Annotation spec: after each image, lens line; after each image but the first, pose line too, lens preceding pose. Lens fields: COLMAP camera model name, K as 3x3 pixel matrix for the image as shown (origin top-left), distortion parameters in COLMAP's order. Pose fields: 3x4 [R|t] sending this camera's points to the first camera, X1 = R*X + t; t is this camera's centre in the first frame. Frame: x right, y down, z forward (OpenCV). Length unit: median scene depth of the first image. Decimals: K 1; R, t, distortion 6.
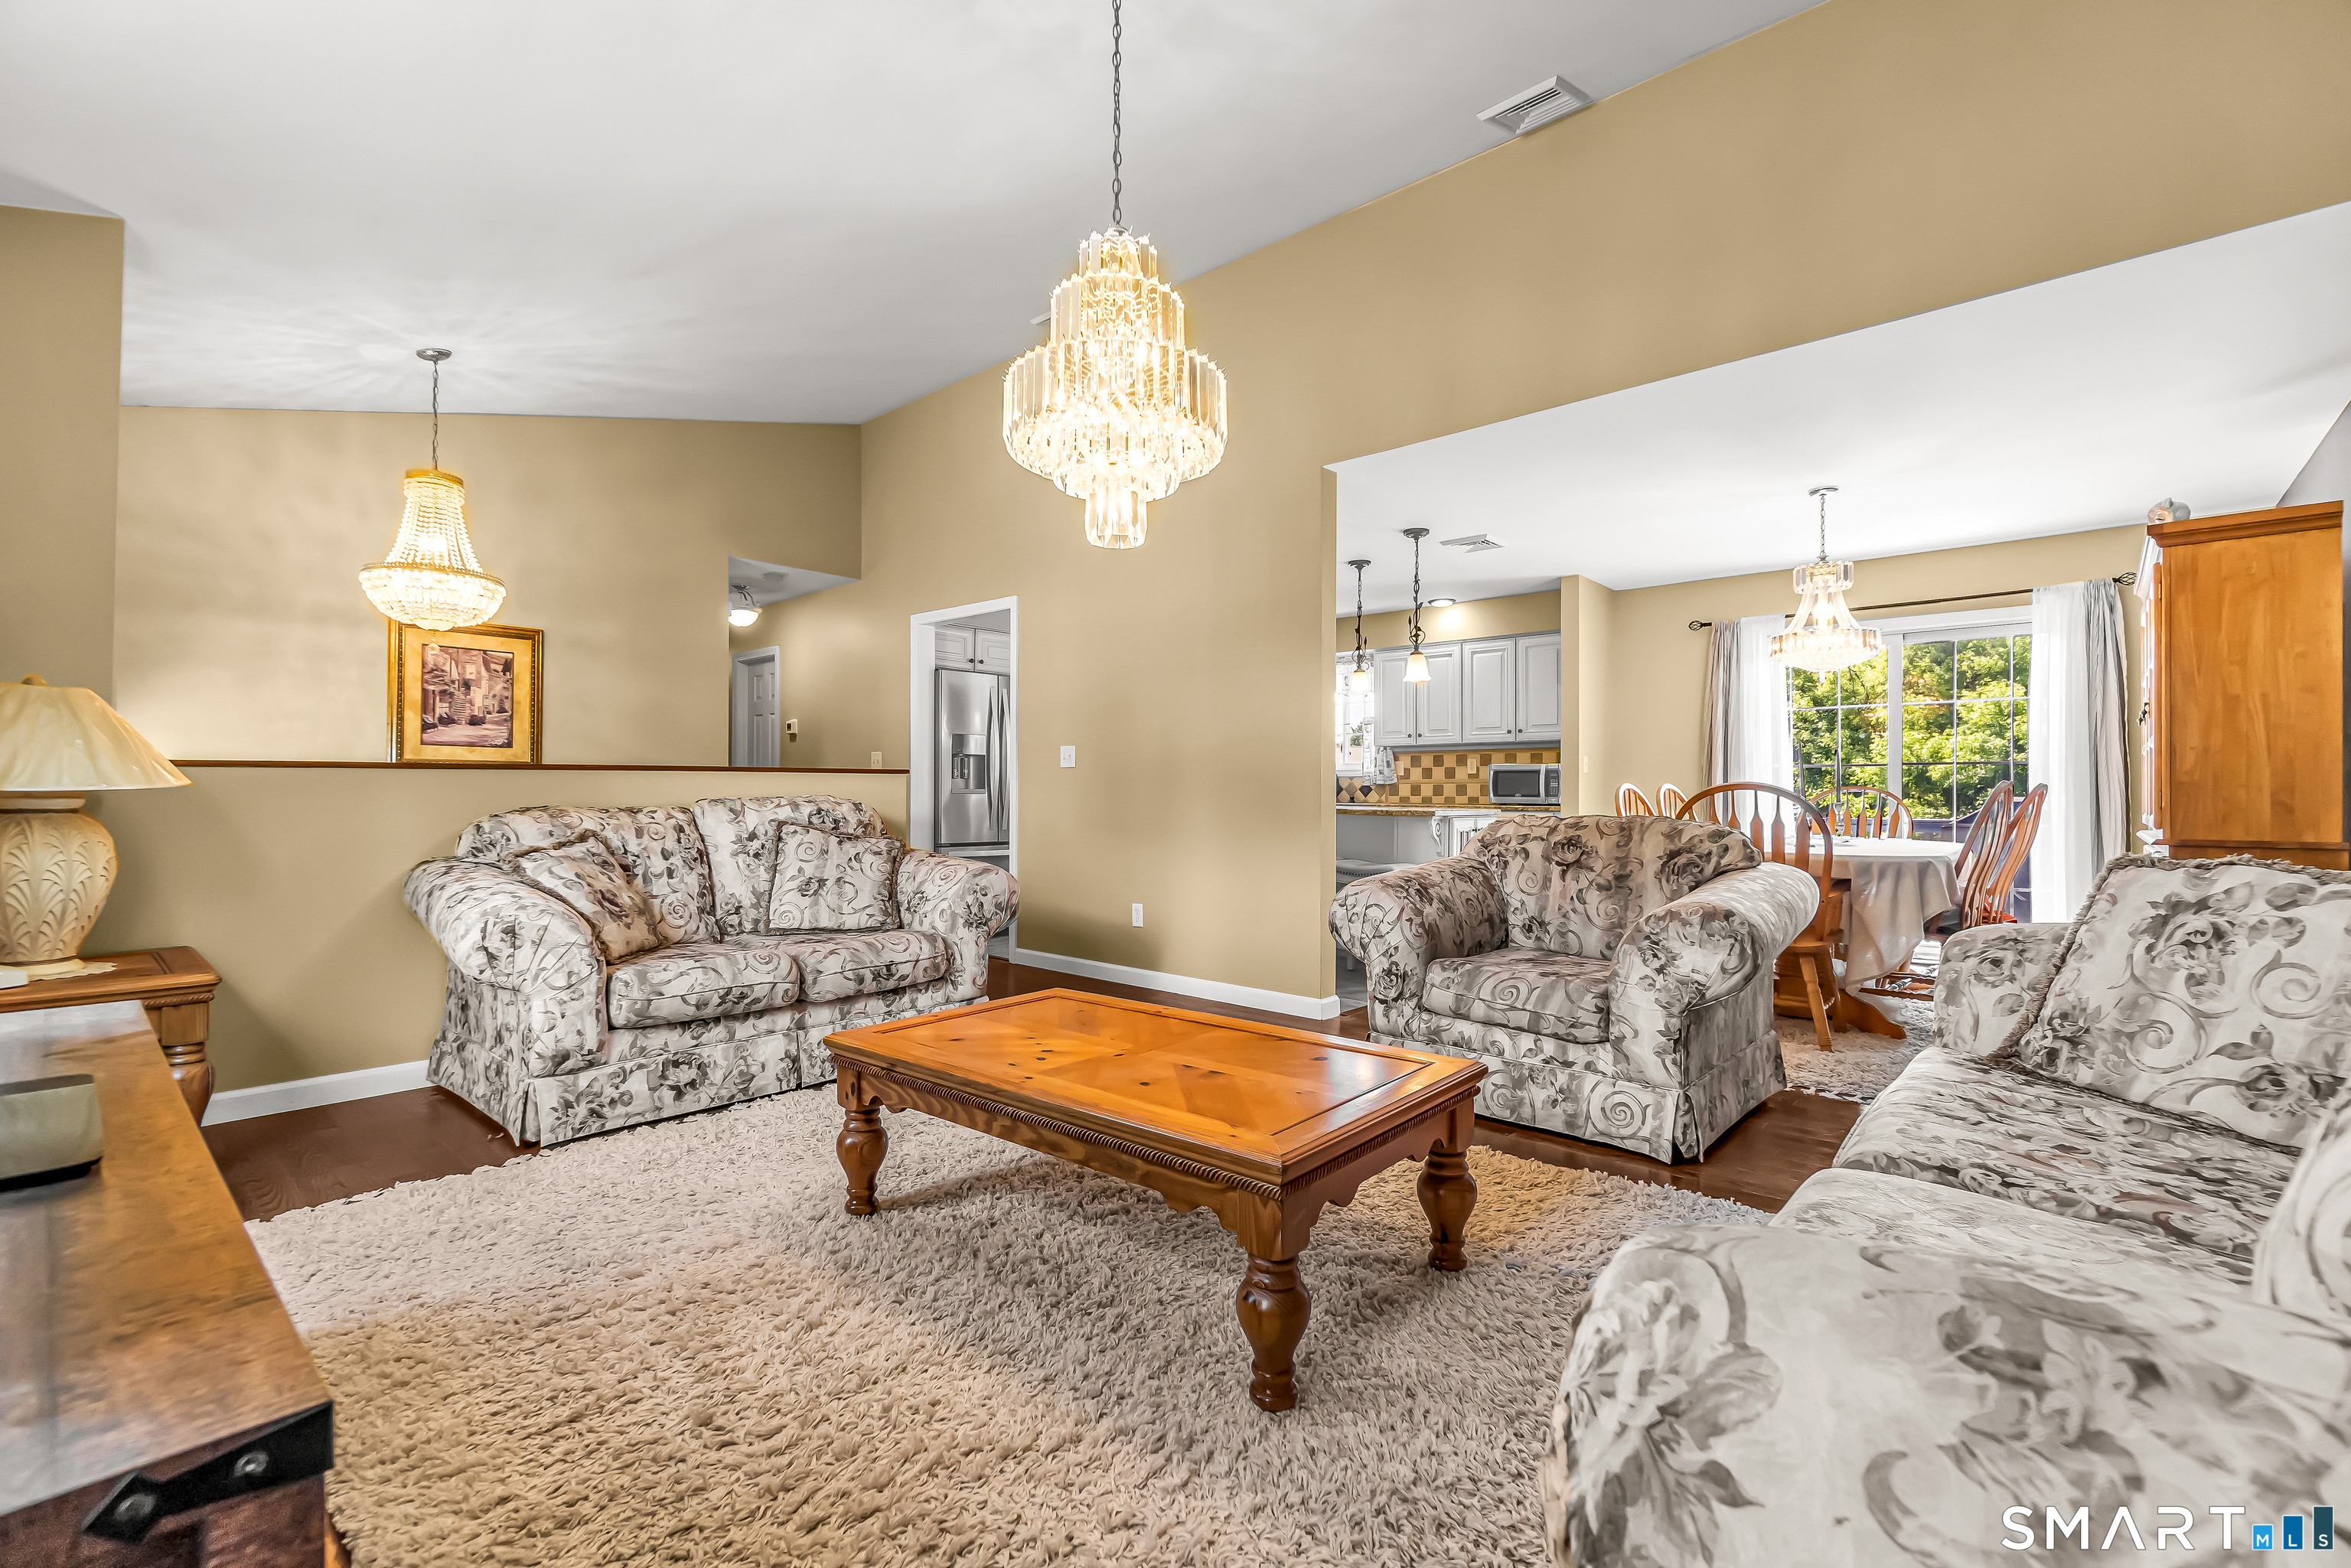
lens RADIAL K [[1025.1, 0, 1175.5], [0, 1025.1, 784.0], [0, 0, 1]] dist [-0.001772, -0.000611]
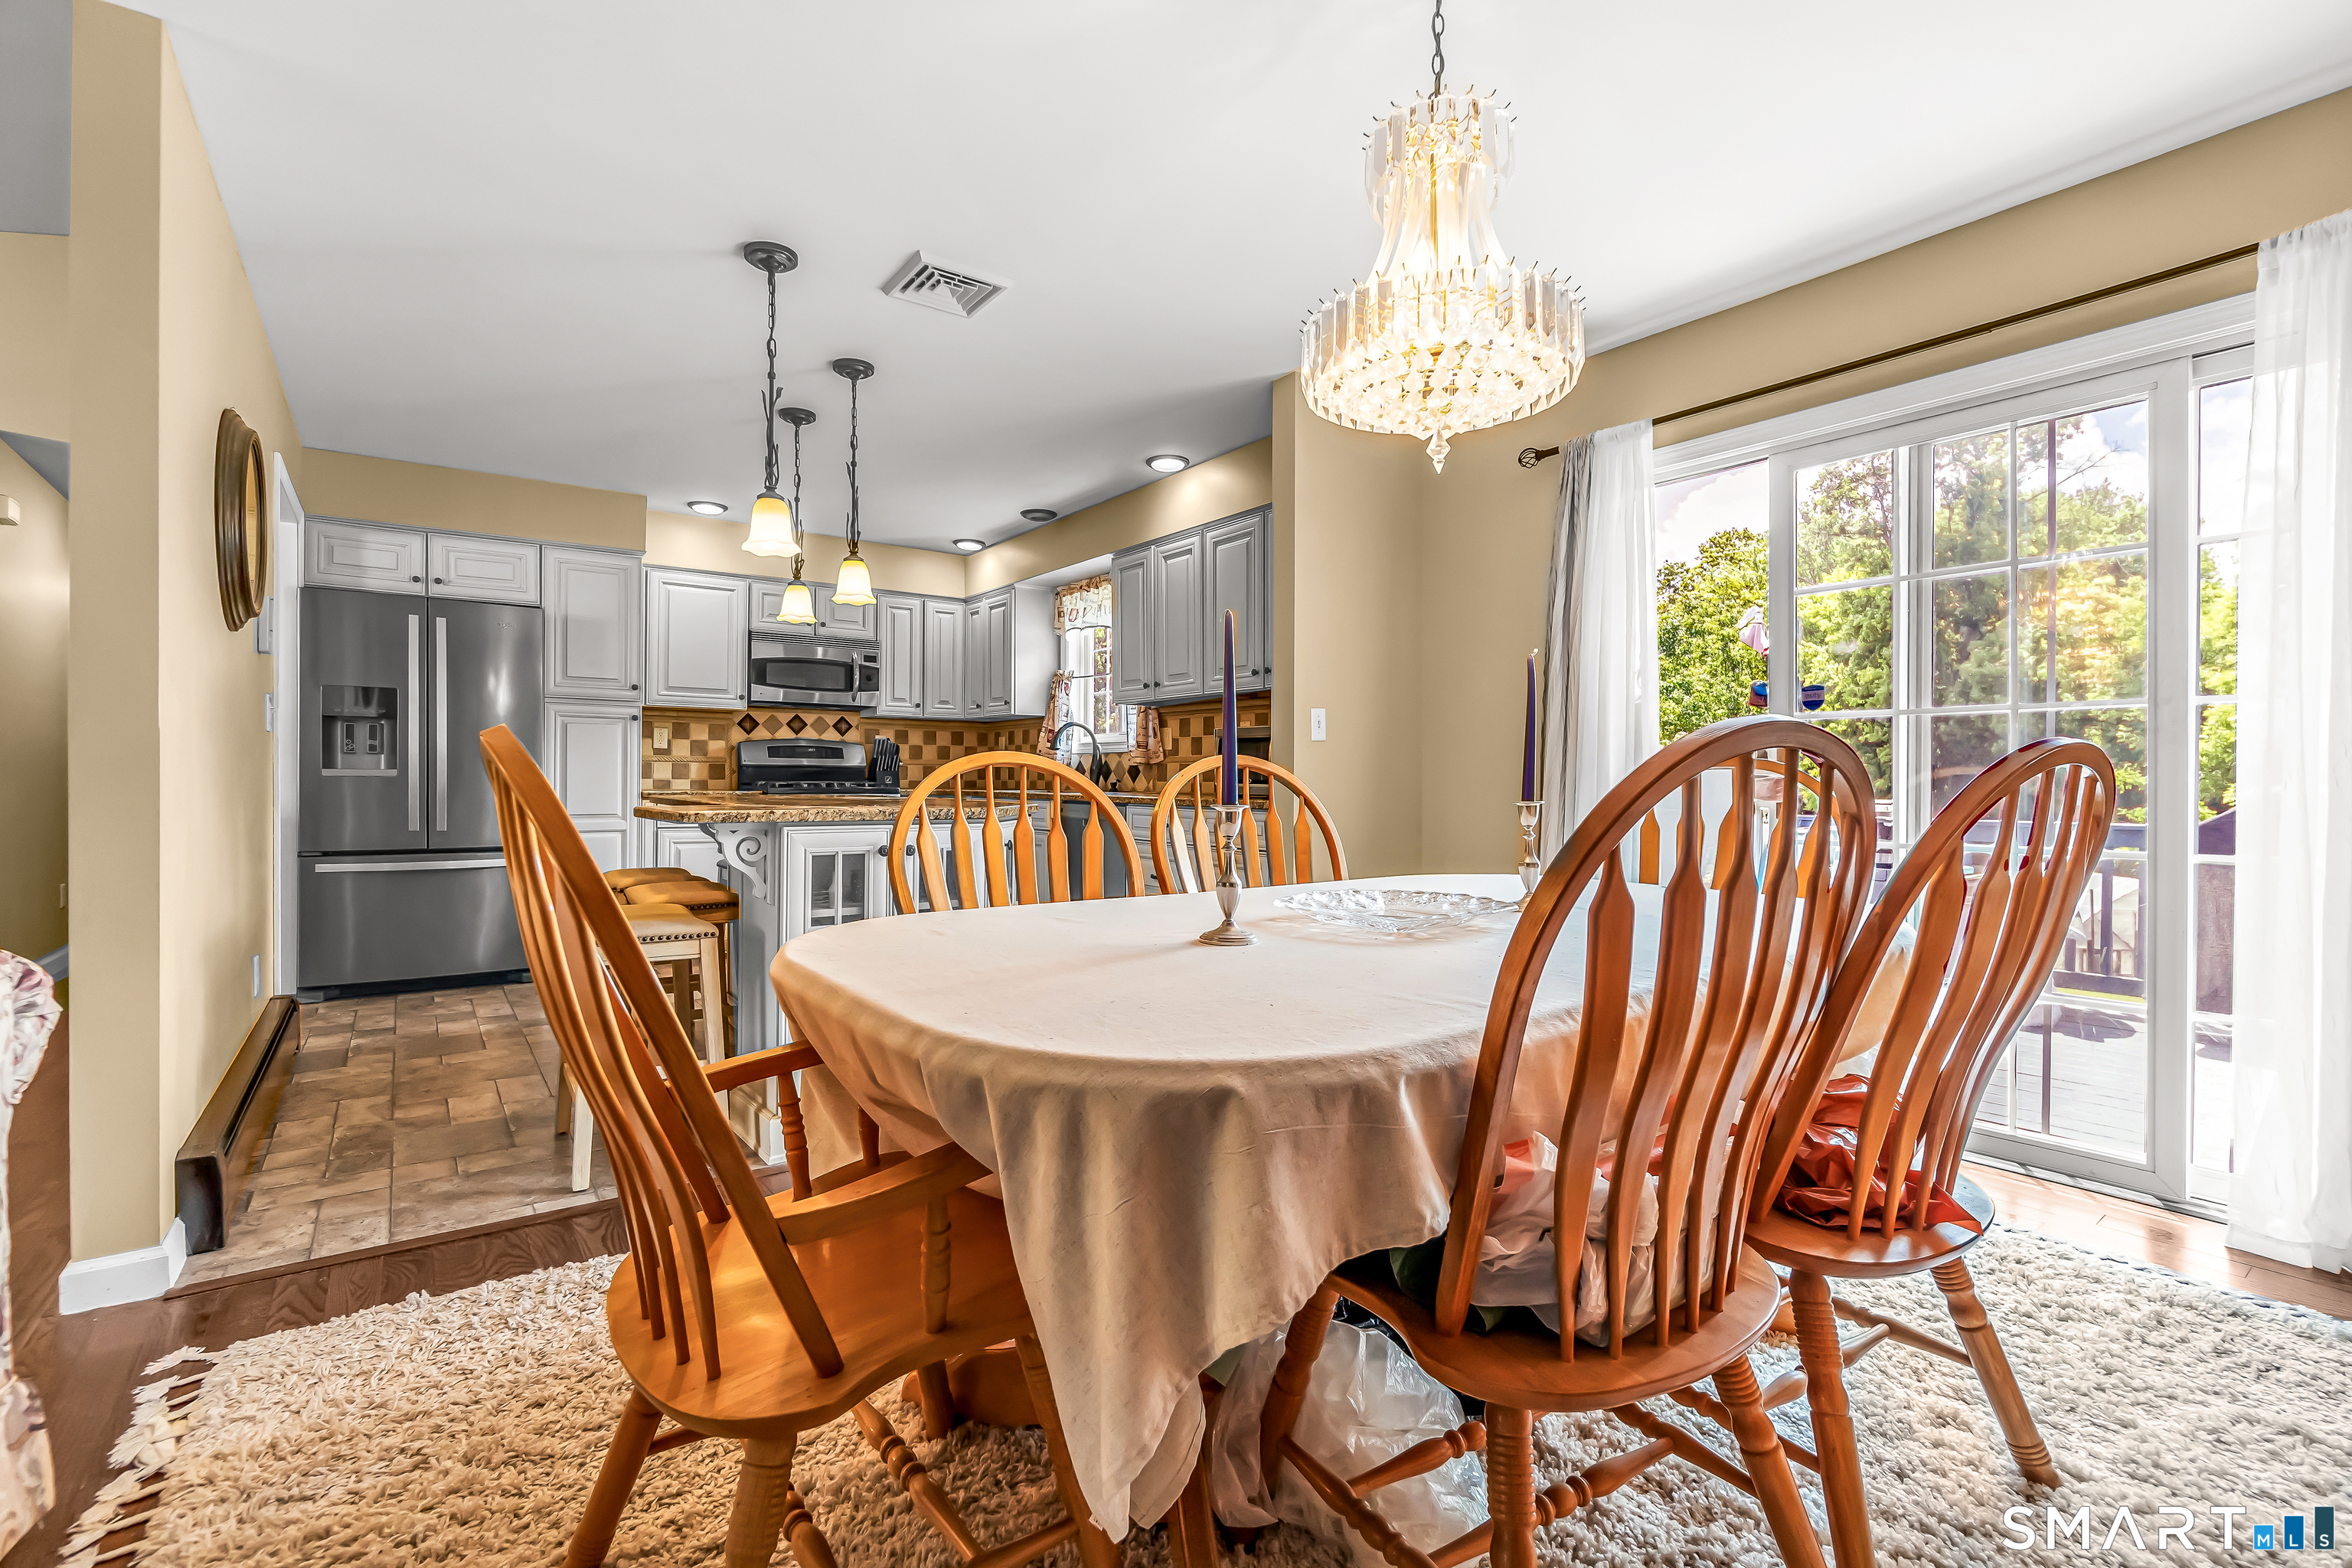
lens RADIAL K [[1038.8, 0, 1173.8], [0, 1038.8, 780.2], [0, 0, 1]] dist [0.000365, 0.000188]
pose [[0.978593, 0.005146, -0.205742, 0.371806], [-0.003332, 0.999952, 0.009161, 0.004861], [0.205780, -0.008279, 0.978563, 0.377266]]
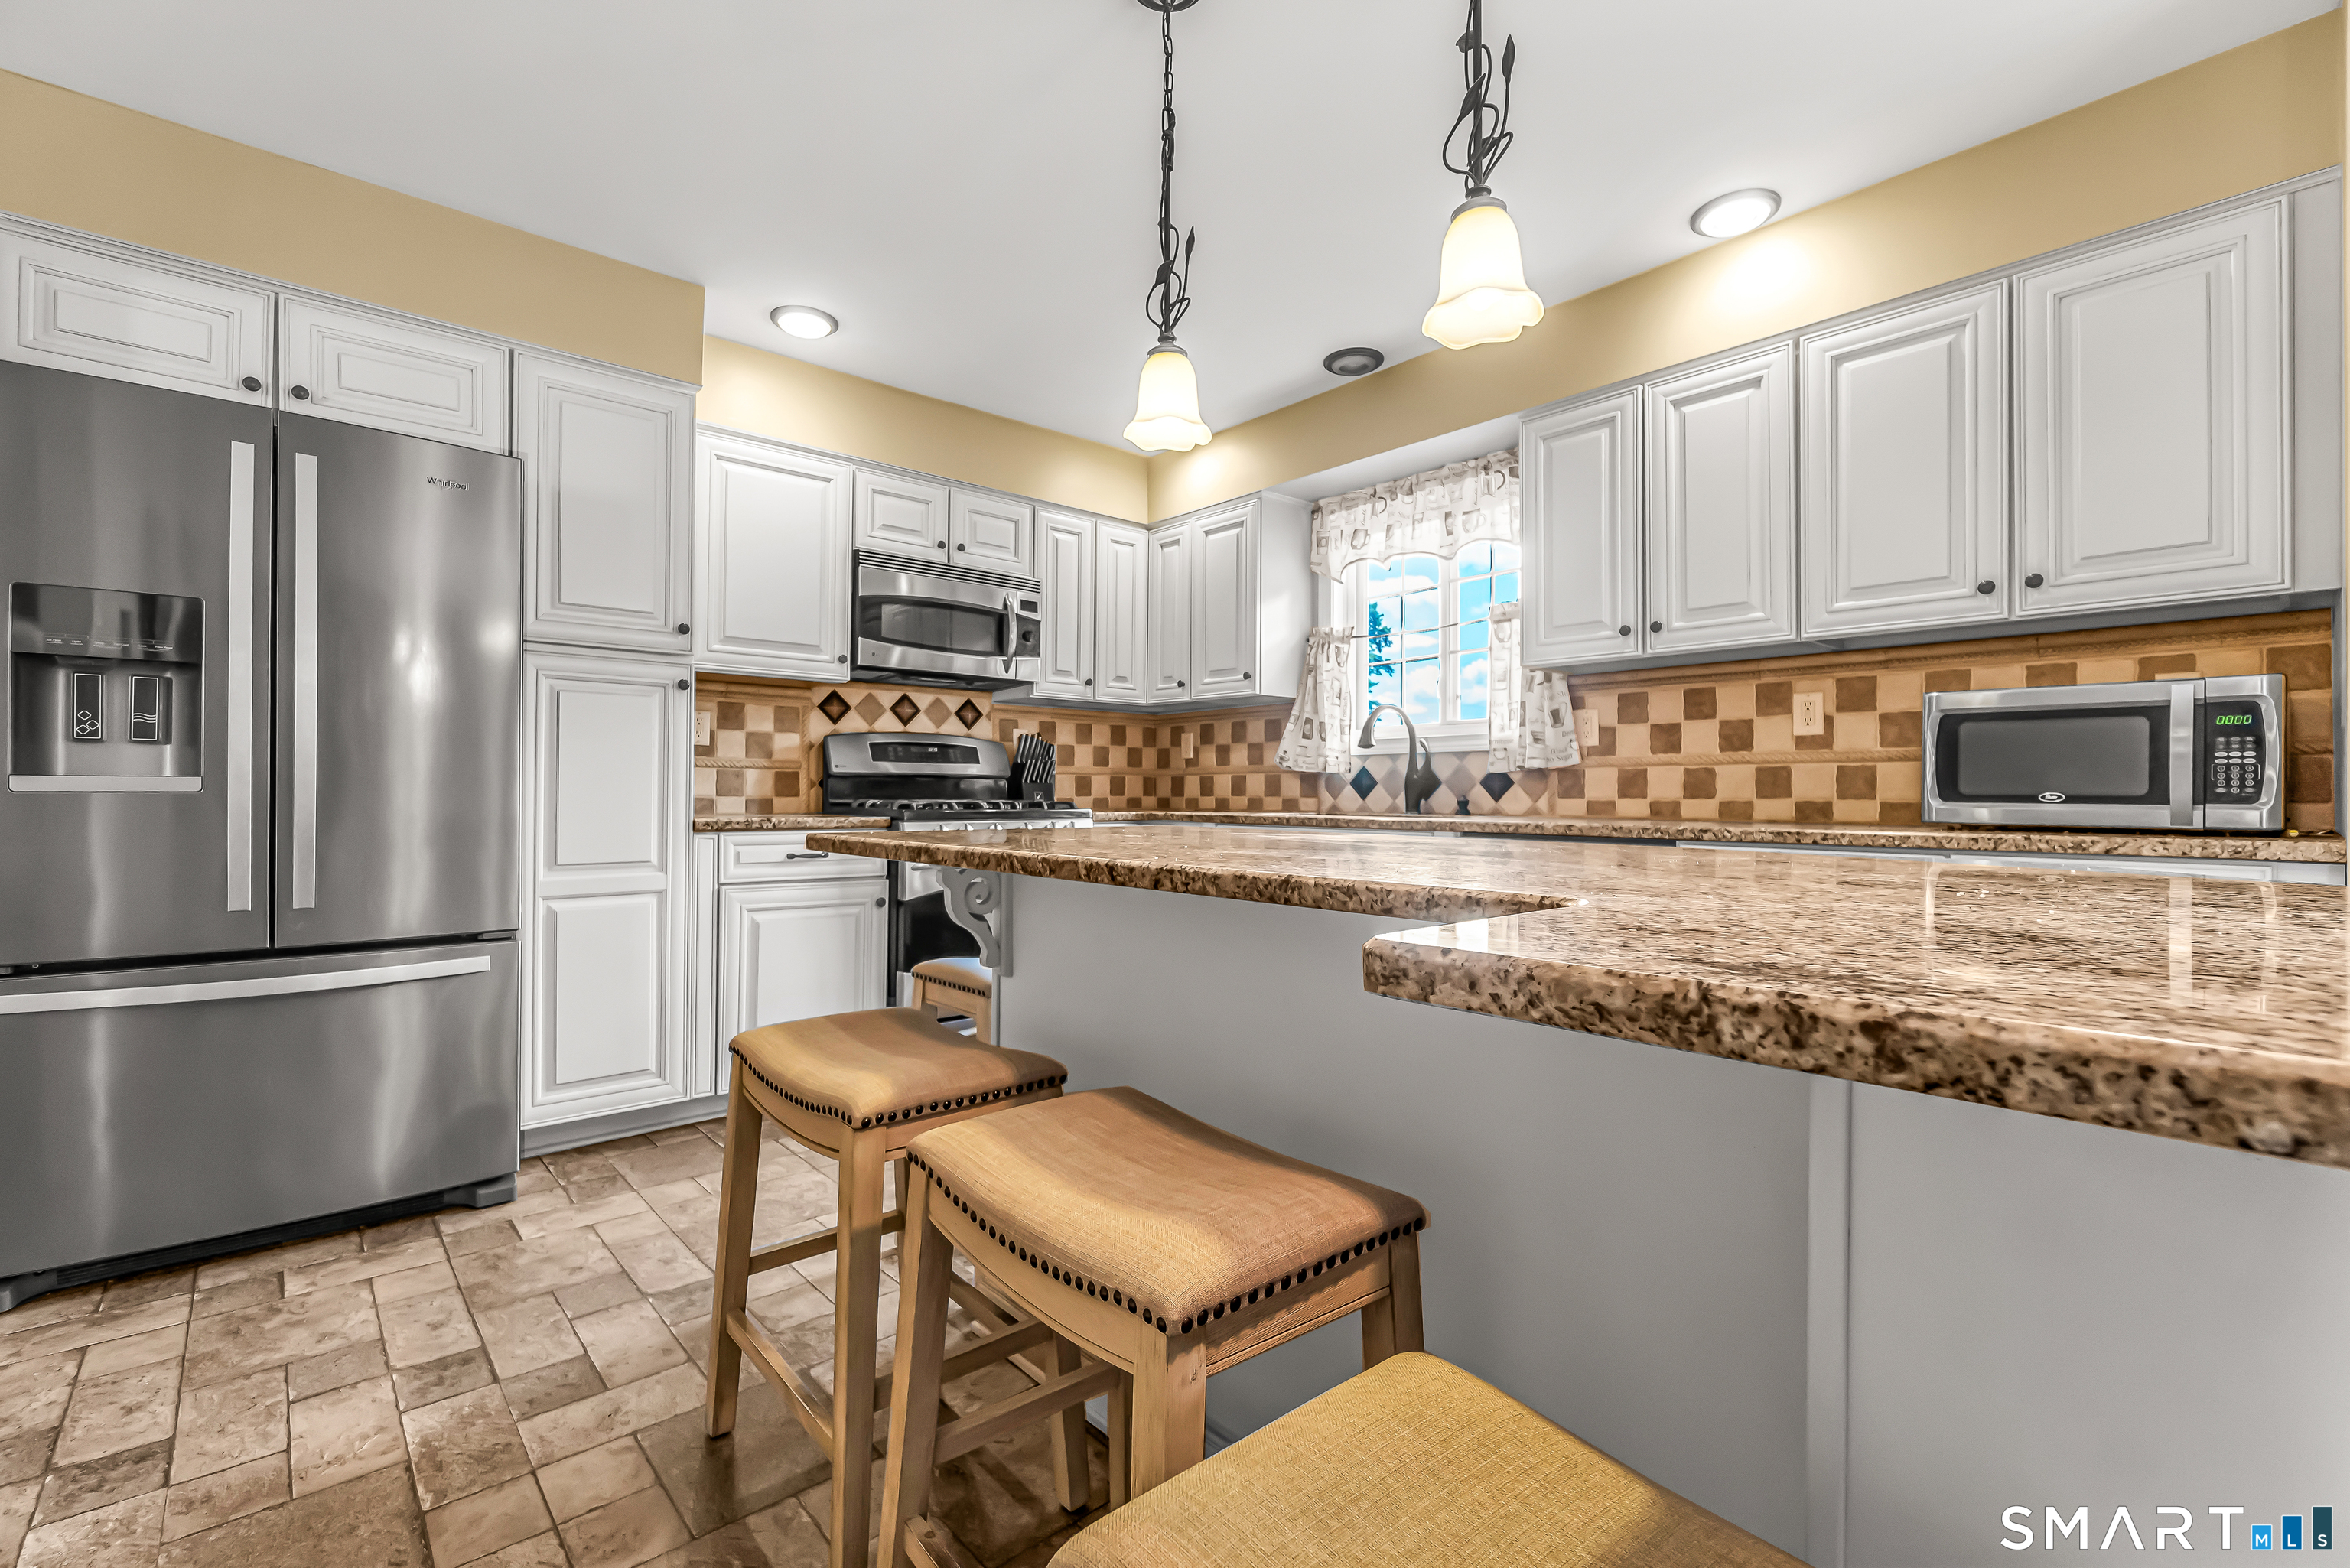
lens RADIAL K [[1024.6, 0, 1175.0], [0, 1024.6, 784.0], [0, 0, 1]] dist [-0.001772, -0.000611]
pose [[0.993218, 0.000654, -0.116264, 0.112631], [-0.000984, 0.999996, -0.002780, 0.007790], [0.116262, 0.002875, 0.993214, 0.618702]]
